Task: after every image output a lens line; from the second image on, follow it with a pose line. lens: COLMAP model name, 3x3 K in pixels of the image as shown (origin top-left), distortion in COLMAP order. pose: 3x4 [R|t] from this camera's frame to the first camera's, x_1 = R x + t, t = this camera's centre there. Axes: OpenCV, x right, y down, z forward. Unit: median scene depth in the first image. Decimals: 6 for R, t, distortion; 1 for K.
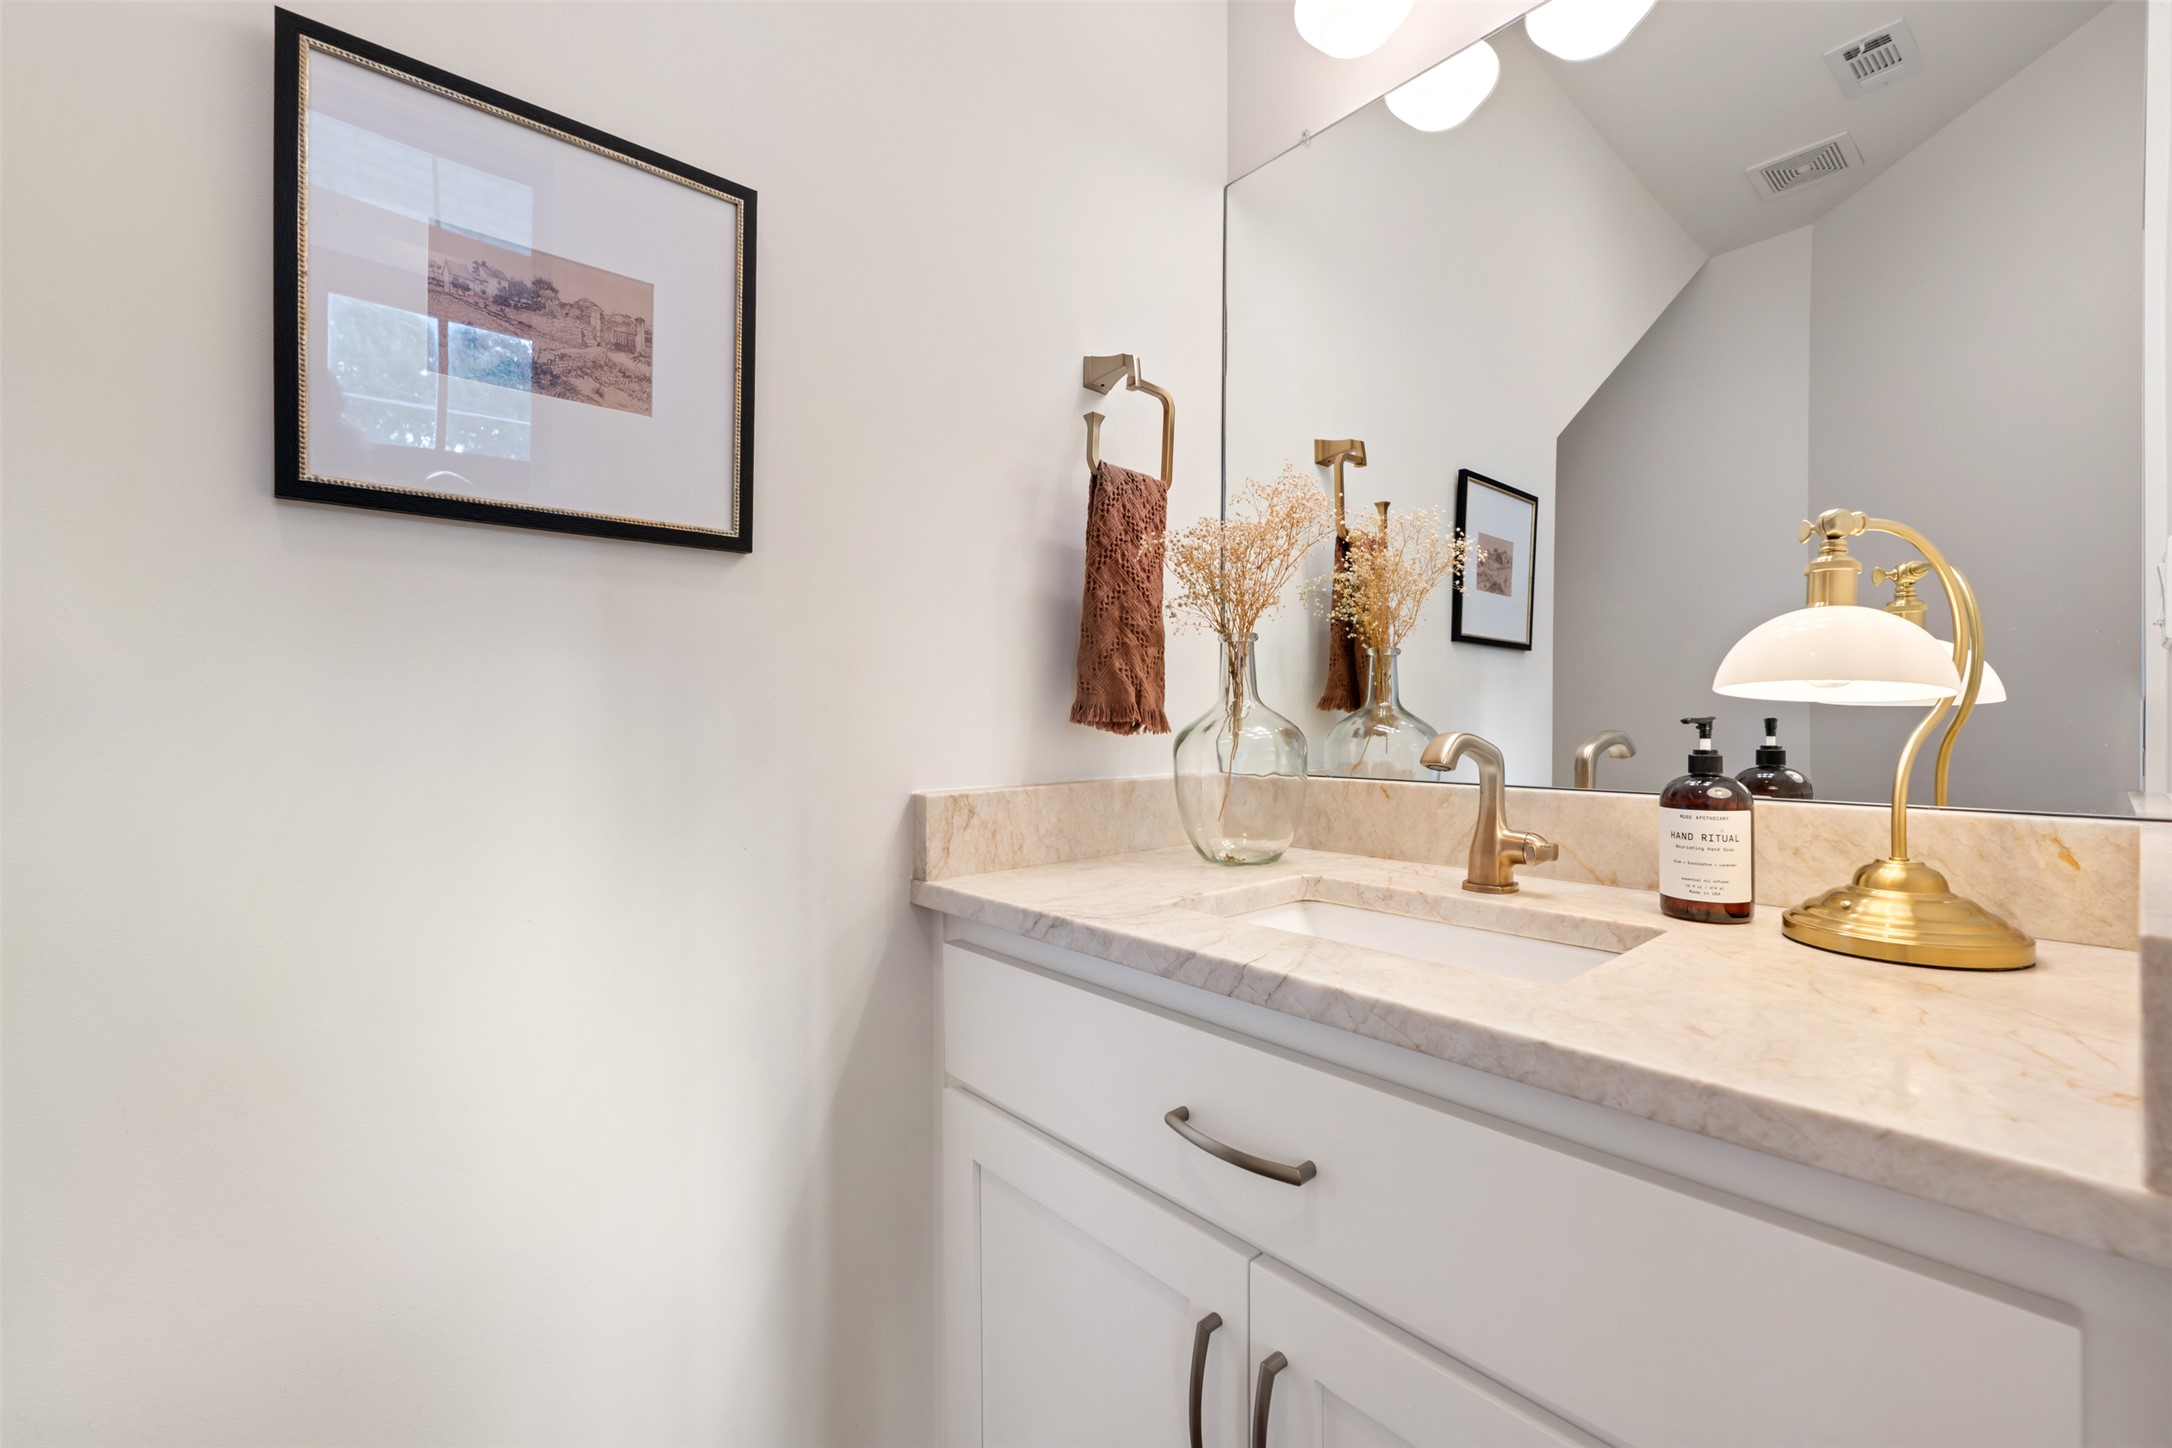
lens RADIAL K [[905.5, 0, 1081.0], [0, 905.5, 720.7], [0, 0, 1]] dist [-0.001822, -0.000005]
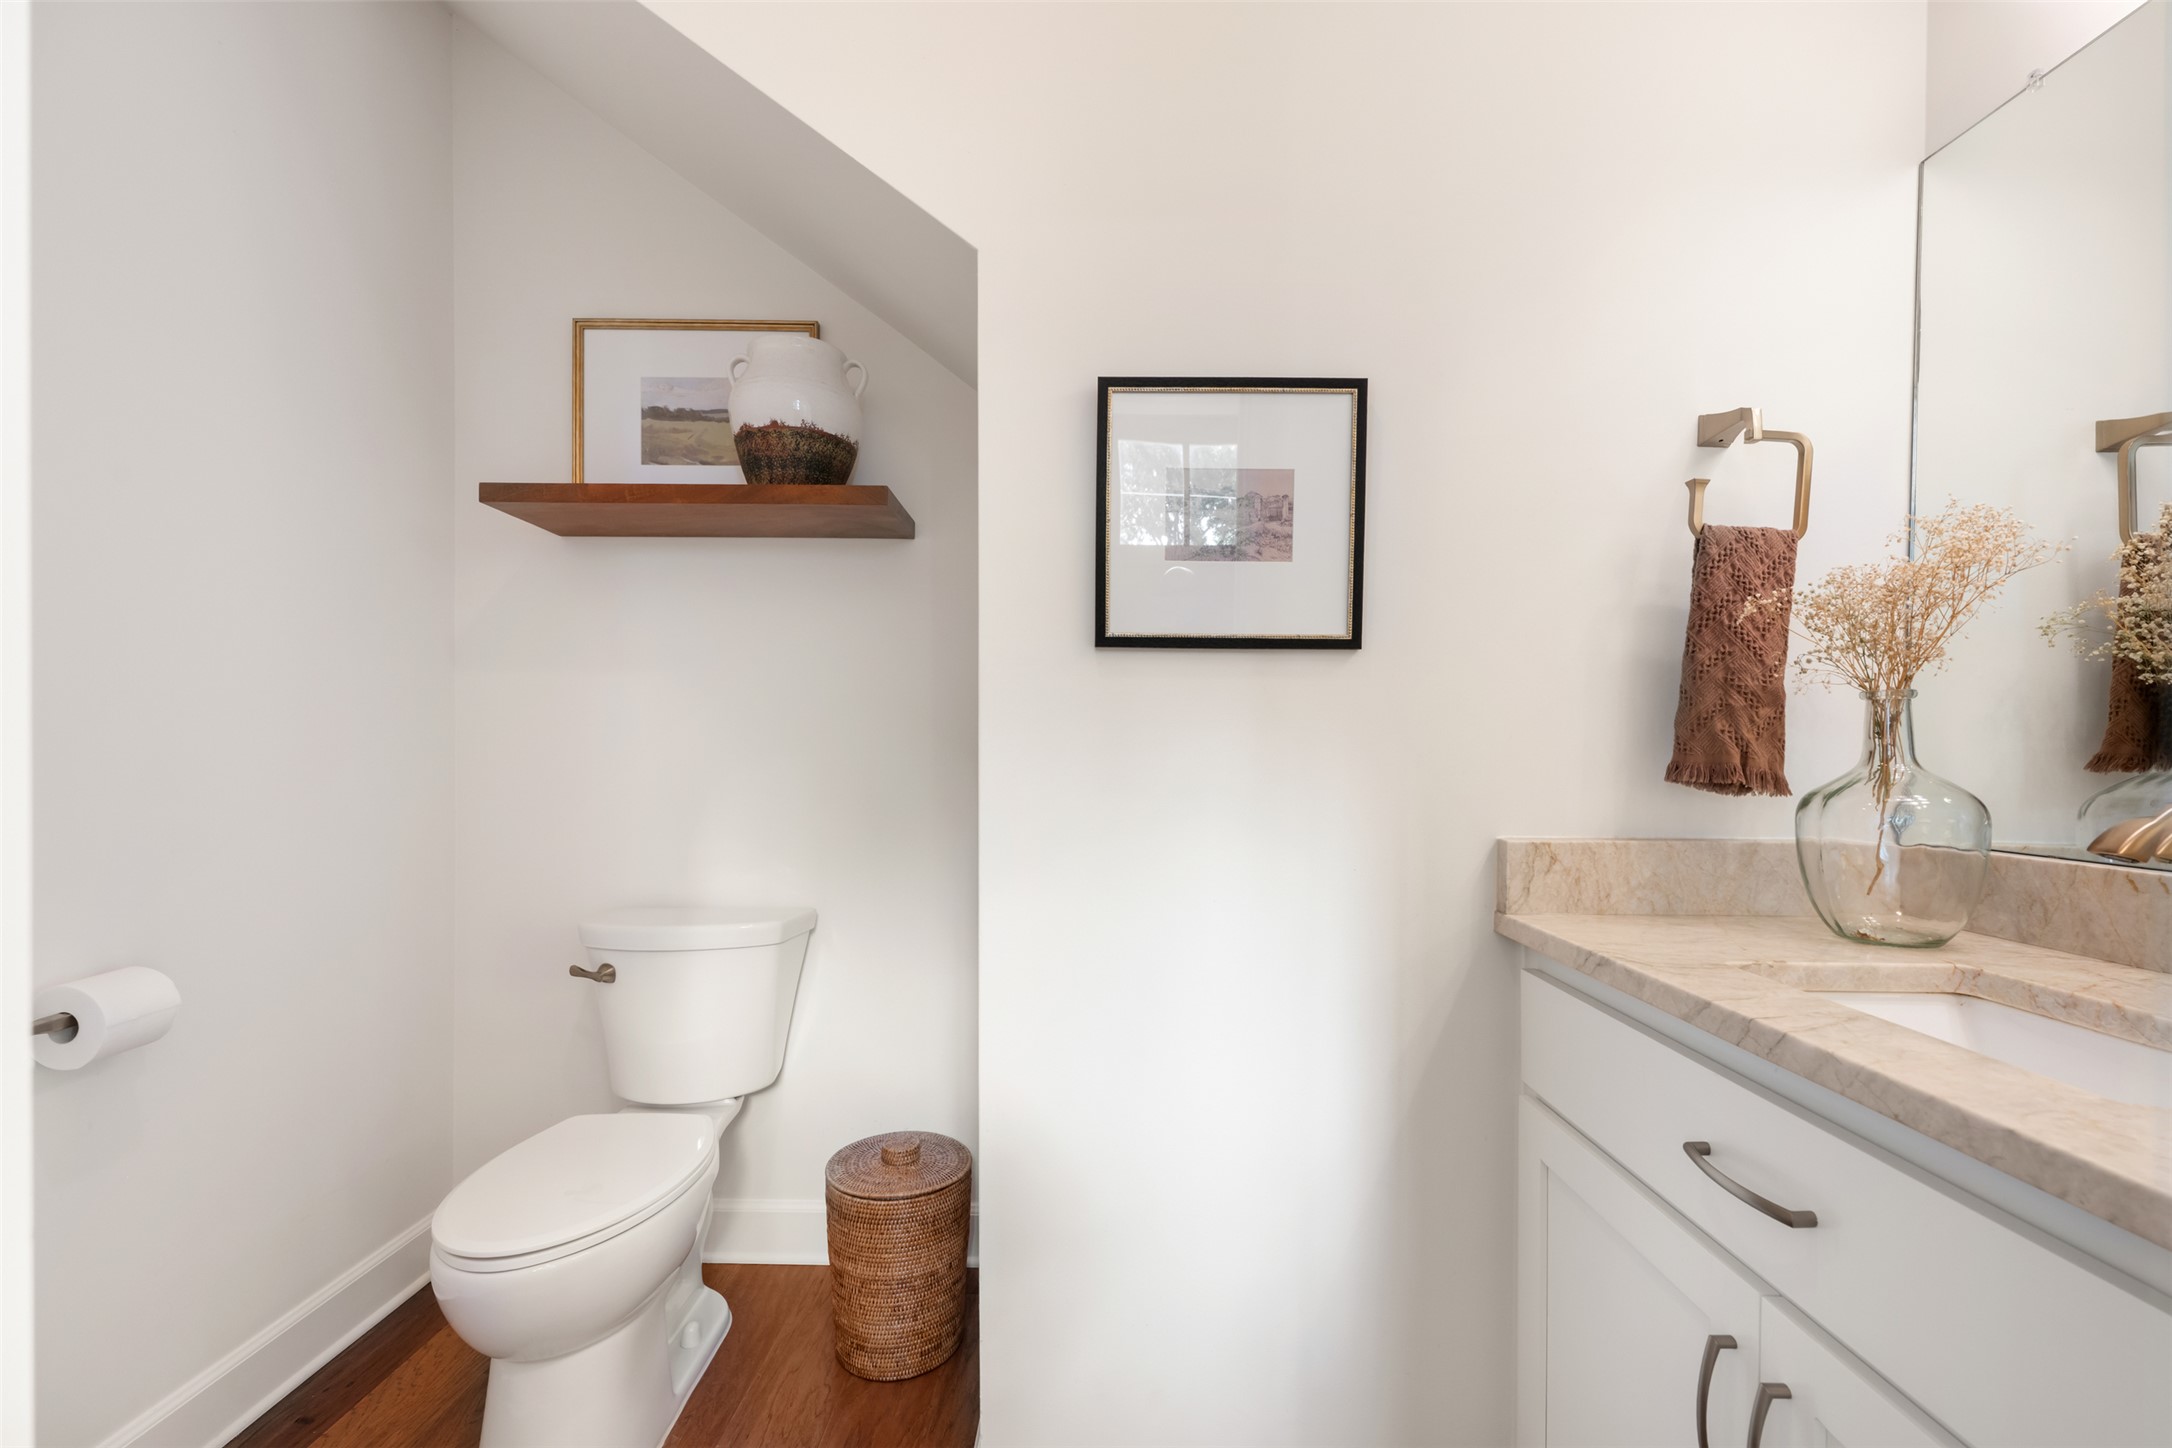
lens RADIAL K [[905.5, 0, 1081.0], [0, 905.5, 720.7], [0, 0, 1]] dist [-0.001822, -0.000005]
pose [[0.742177, -0.007054, -0.670167, 0.187280], [-0.012733, 0.999616, -0.024624, -0.033988], [0.670083, 0.026808, 0.741802, -0.224079]]
